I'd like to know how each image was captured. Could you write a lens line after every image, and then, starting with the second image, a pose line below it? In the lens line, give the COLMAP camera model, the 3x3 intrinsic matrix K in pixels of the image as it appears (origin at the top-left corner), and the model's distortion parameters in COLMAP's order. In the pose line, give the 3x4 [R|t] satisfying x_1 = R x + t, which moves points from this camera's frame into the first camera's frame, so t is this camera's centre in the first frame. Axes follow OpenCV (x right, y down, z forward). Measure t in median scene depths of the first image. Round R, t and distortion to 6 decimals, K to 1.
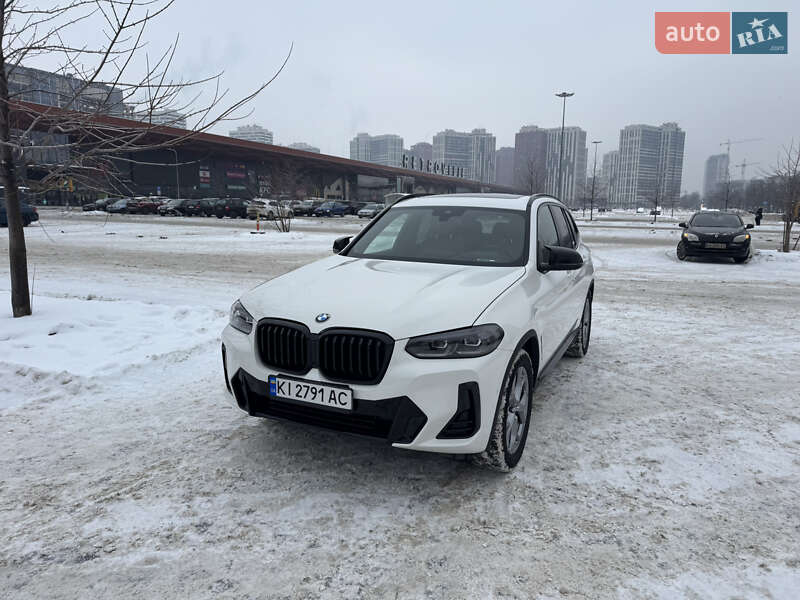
lens RADIAL K [[552.8, 0, 402.9], [0, 552.8, 298.3], [0, 0, 1]] dist [0.079883, -0.102772]
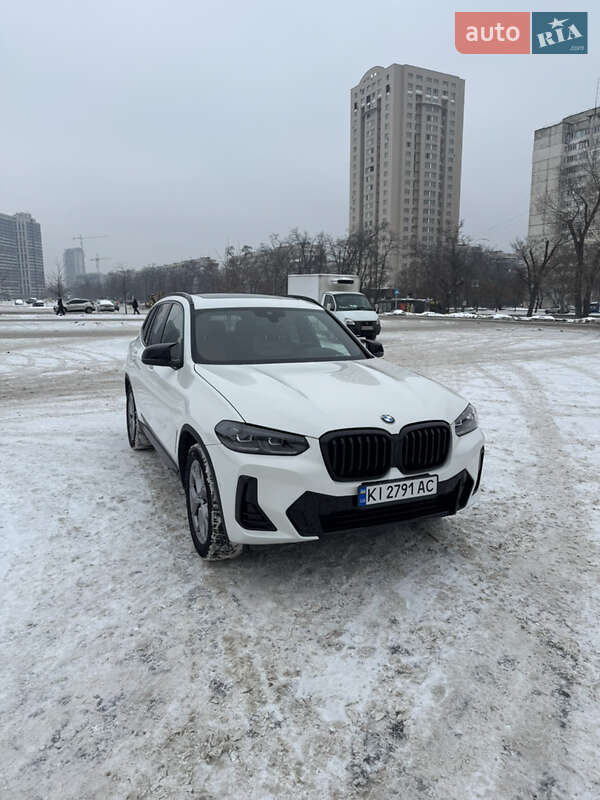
lens RADIAL K [[555.8, 0, 303.2], [0, 555.8, 391.9], [0, 0, 1]] dist [0.082545, -0.120016]
pose [[0.642042, -0.136046, 0.754502, -0.840049], [0.133365, 0.988944, 0.064832, -0.085202], [-0.754980, 0.058999, 0.653088, 0.347619]]
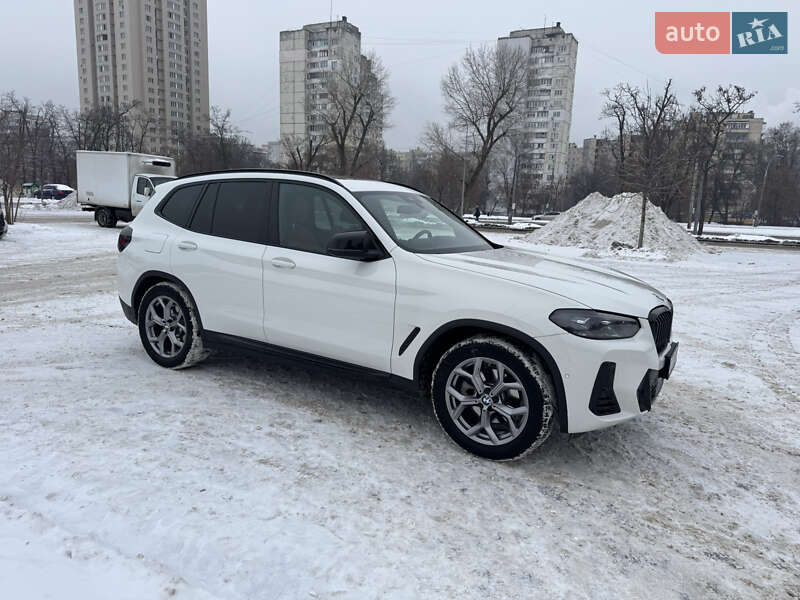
lens RADIAL K [[552.8, 0, 402.9], [0, 552.8, 298.3], [0, 0, 1]] dist [0.079883, -0.102772]
pose [[0.099737, -0.181519, 0.978317, -1.103882], [0.122526, 0.977977, 0.168964, -0.186441], [-0.987441, 0.103017, 0.119781, 1.128311]]
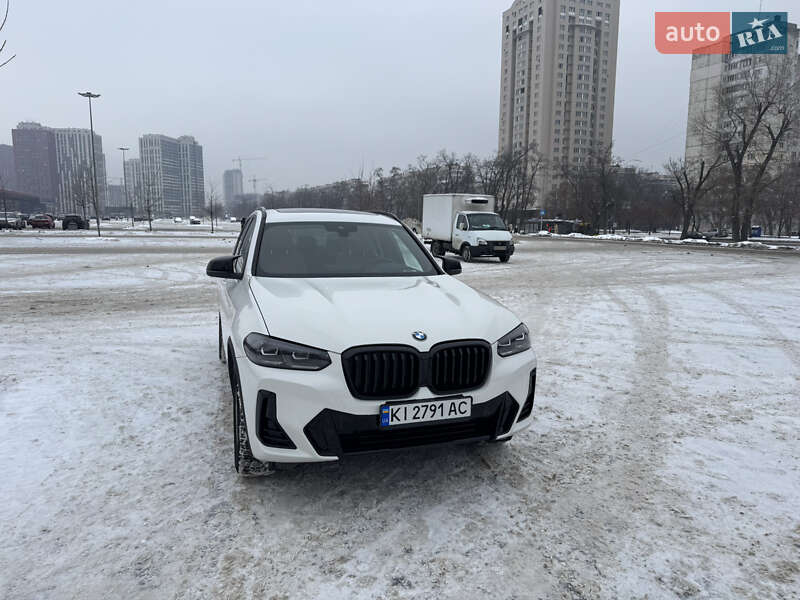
lens RADIAL K [[555.8, 0, 397.2], [0, 555.8, 291.2], [0, 0, 1]] dist [0.082545, -0.120016]
pose [[0.712849, -0.093208, 0.695096, -0.704933], [0.113600, 0.993386, 0.016705, -0.054442], [-0.692056, 0.067055, 0.718723, 0.238993]]
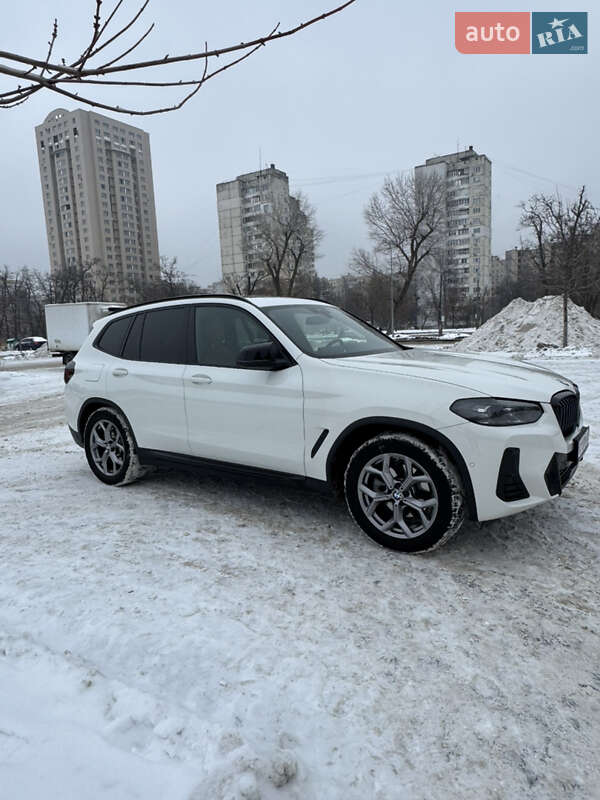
lens RADIAL K [[519.1, 0, 296.1], [0, 519.1, 397.9], [0, 0, 1]] dist [-0.004039, 0.003047]
pose [[0.178575, -0.156692, 0.971370, -1.082300], [0.208995, 0.970751, 0.118171, -0.150000], [-0.961474, 0.181909, 0.206099, 1.074542]]
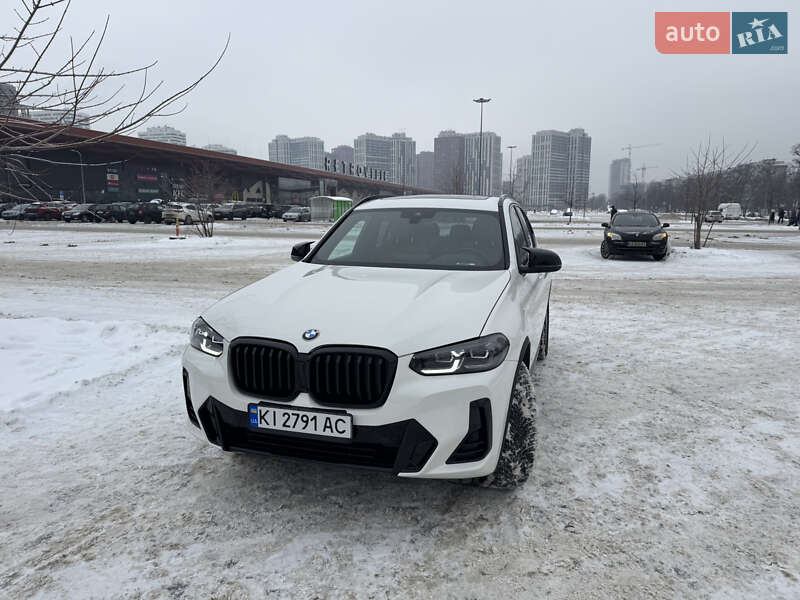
lens RADIAL K [[555.6, 0, 401.7], [0, 555.6, 292.2], [0, 0, 1]] dist [0.053550, -0.049071]
pose [[0.990795, -0.028653, 0.132305, -0.094657], [0.030811, 0.999423, -0.014291, -0.012233], [-0.131820, 0.018236, 0.991106, 0.084559]]
